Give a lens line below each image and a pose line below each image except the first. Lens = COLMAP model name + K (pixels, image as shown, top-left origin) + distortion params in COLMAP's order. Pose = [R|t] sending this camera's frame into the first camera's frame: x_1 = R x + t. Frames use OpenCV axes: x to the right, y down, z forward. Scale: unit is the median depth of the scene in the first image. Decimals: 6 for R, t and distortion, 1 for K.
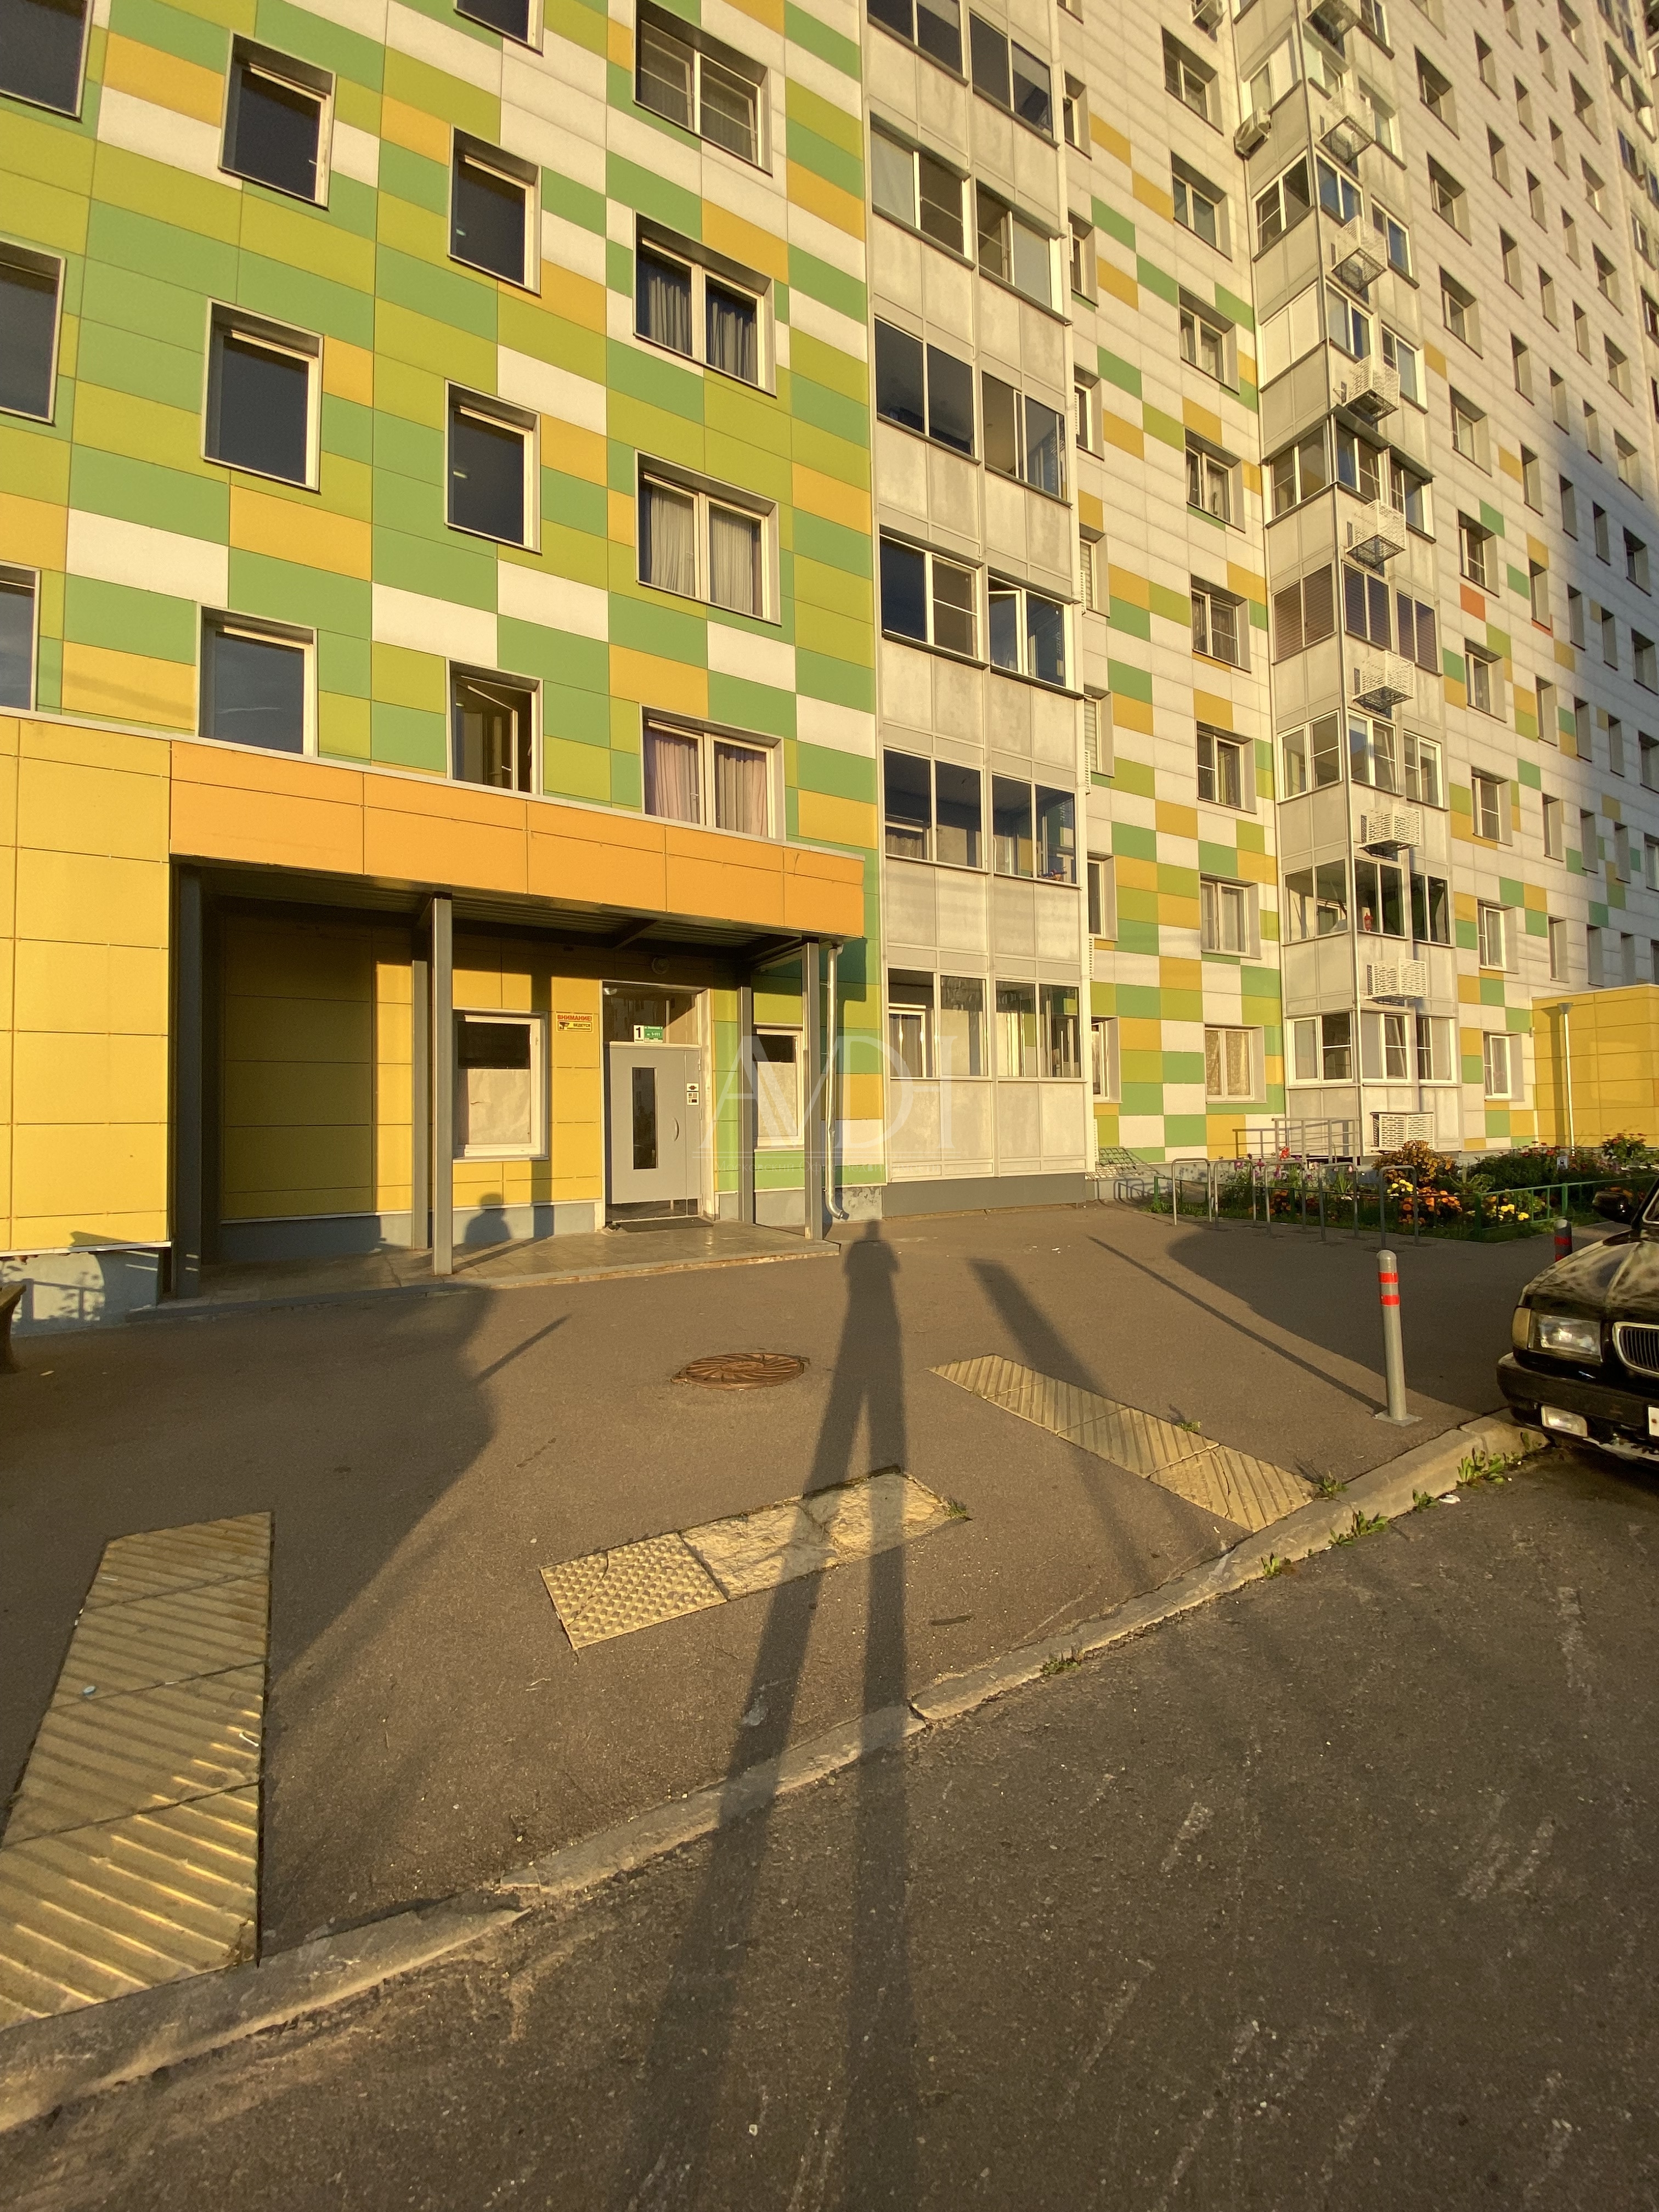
lens RADIAL K [[905.1, 0, 838.5], [0, 905.1, 1109.5], [0, 0, 1]] dist [-0.001339, -0.011466]
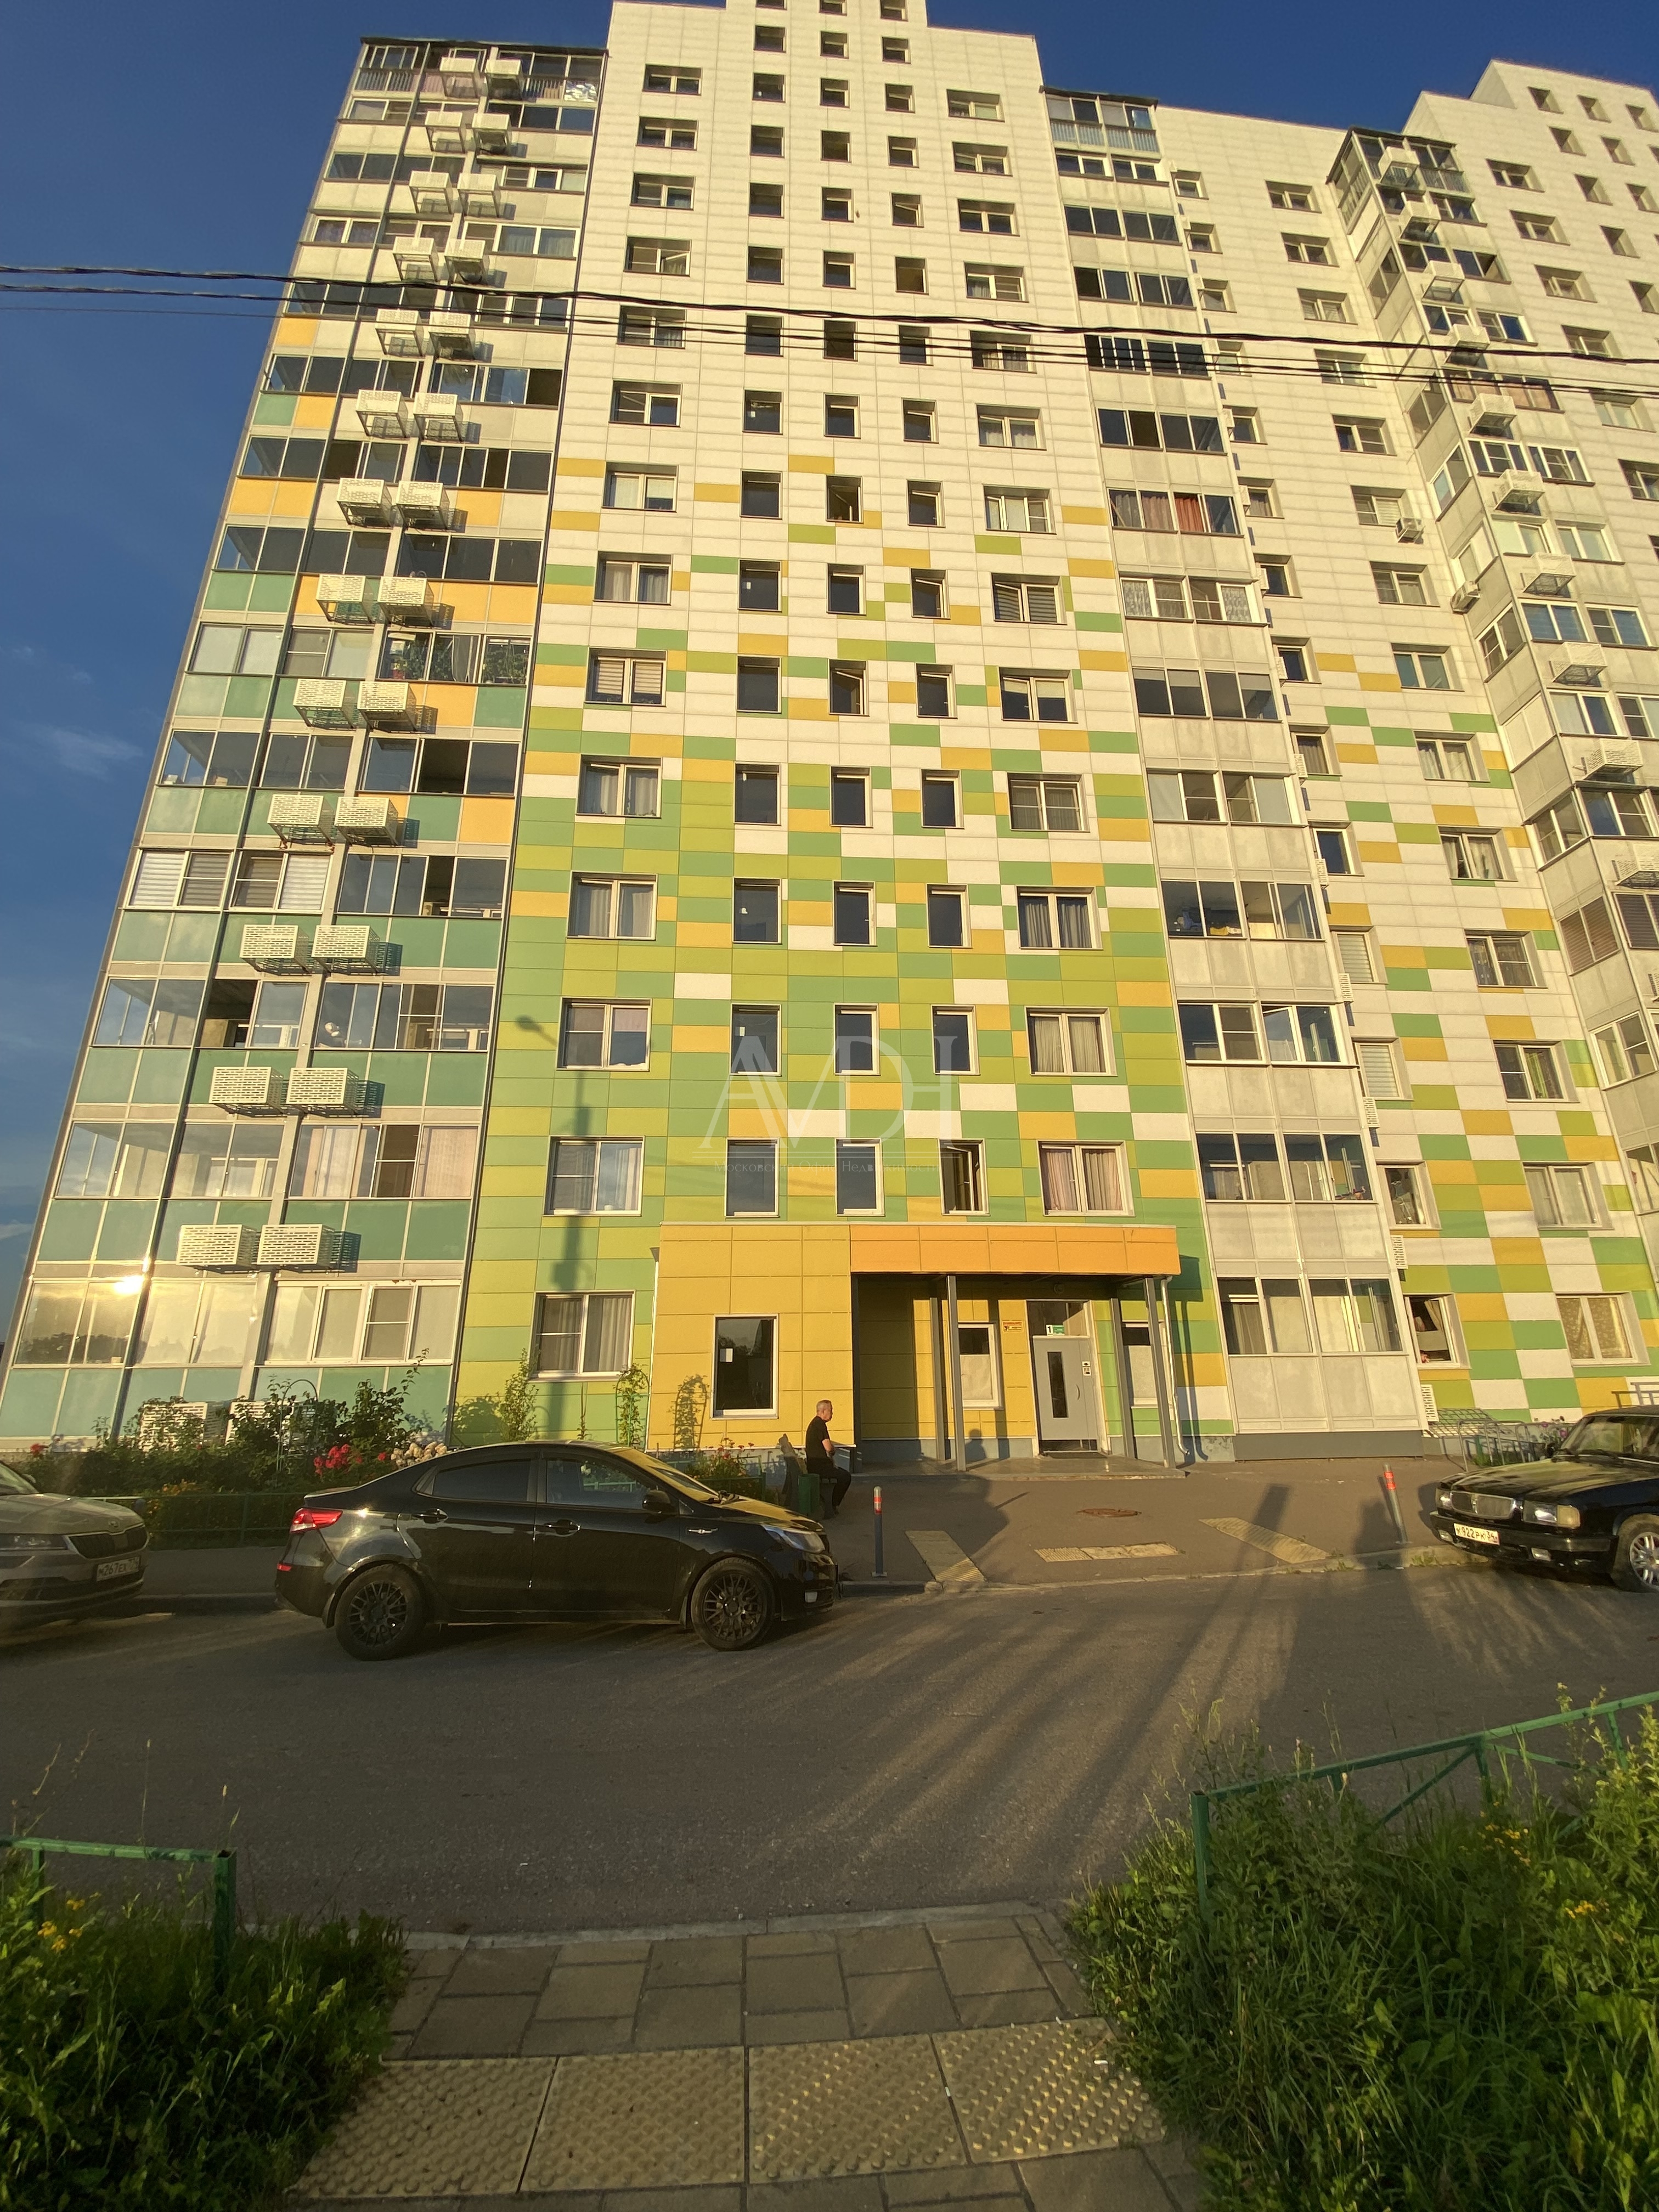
lens RADIAL K [[878.8, 0, 829.3], [0, 878.8, 1113.7], [0, 0, 1]] dist [0.030326, -0.029314]
pose [[0.896947, -0.121089, -0.425232, 0.108574], [0.005791, 0.964901, -0.262551, -0.032972], [0.442099, 0.233032, 0.866166, -0.480170]]
